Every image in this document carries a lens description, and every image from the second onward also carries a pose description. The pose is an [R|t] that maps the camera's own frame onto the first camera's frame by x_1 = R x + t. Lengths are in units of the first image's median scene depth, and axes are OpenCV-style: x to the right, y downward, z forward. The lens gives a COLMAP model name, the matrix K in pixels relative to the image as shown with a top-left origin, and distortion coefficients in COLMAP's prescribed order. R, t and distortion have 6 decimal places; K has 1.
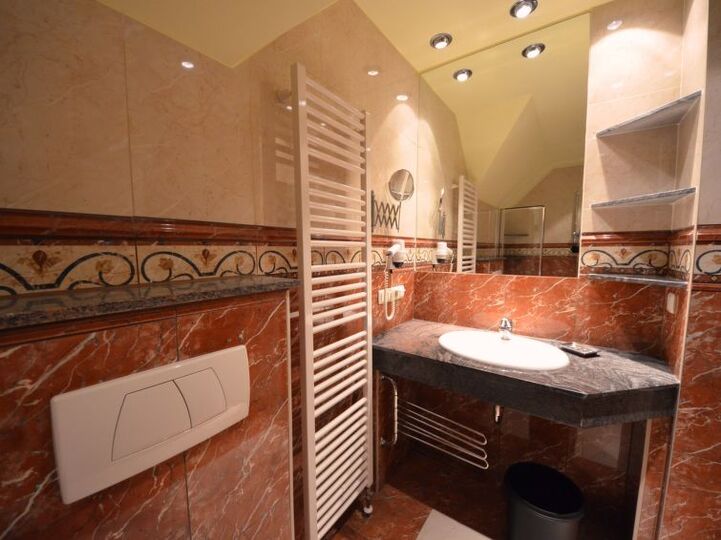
lens RADIAL K [[285.1, 0, 360.5], [0, 285.1, 270.0], [0, 0, 1]] dist [0.029647, -0.027590]
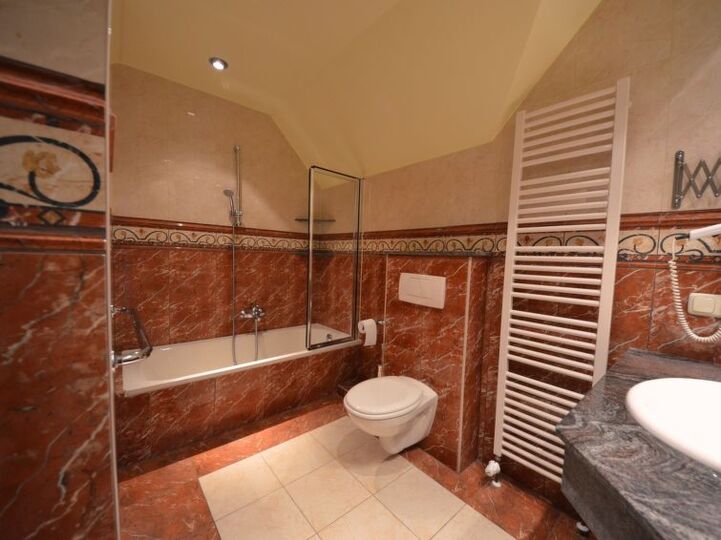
lens RADIAL K [[286.4, 0, 360.5], [0, 286.4, 270.0], [0, 0, 1]] dist [0.009948, -0.015681]
pose [[-0.251072, 0.041244, -0.967089, 1.074242], [-0.105541, 0.991969, 0.069705, 0.062190], [0.962197, 0.119569, -0.244703, 0.495684]]
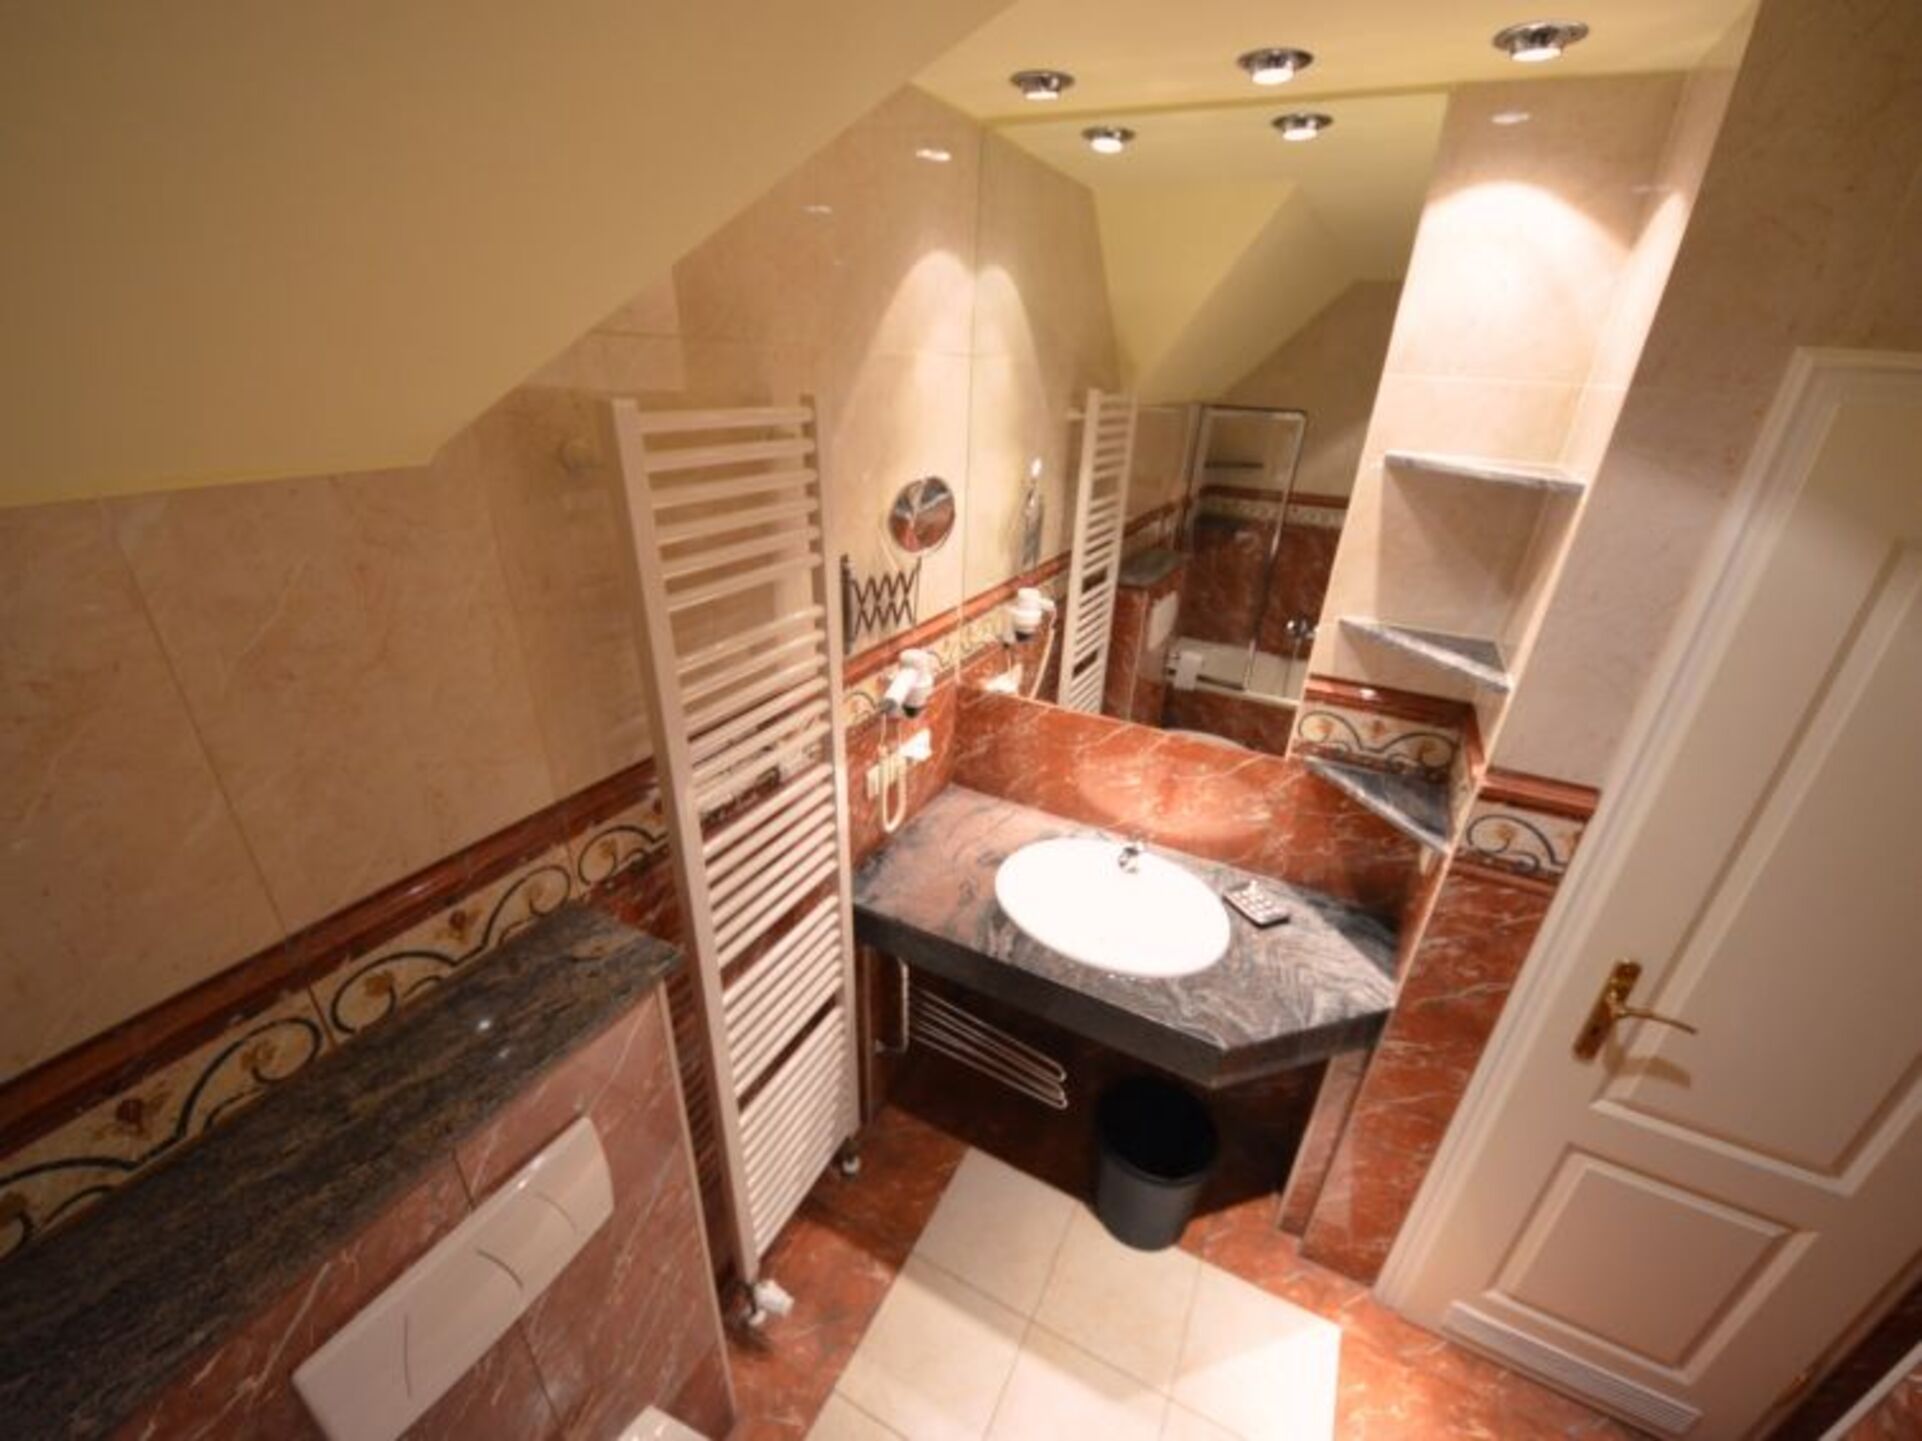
lens RADIAL K [[763.5, 0, 961.0], [0, 763.5, 720.5], [0, 0, 1]] dist [0.009948, -0.015681]
pose [[0.988083, -0.028095, 0.151334, 0.039404], [-0.027739, 0.934599, 0.354619, -0.503129], [-0.151400, -0.354591, 0.922683, -0.066716]]
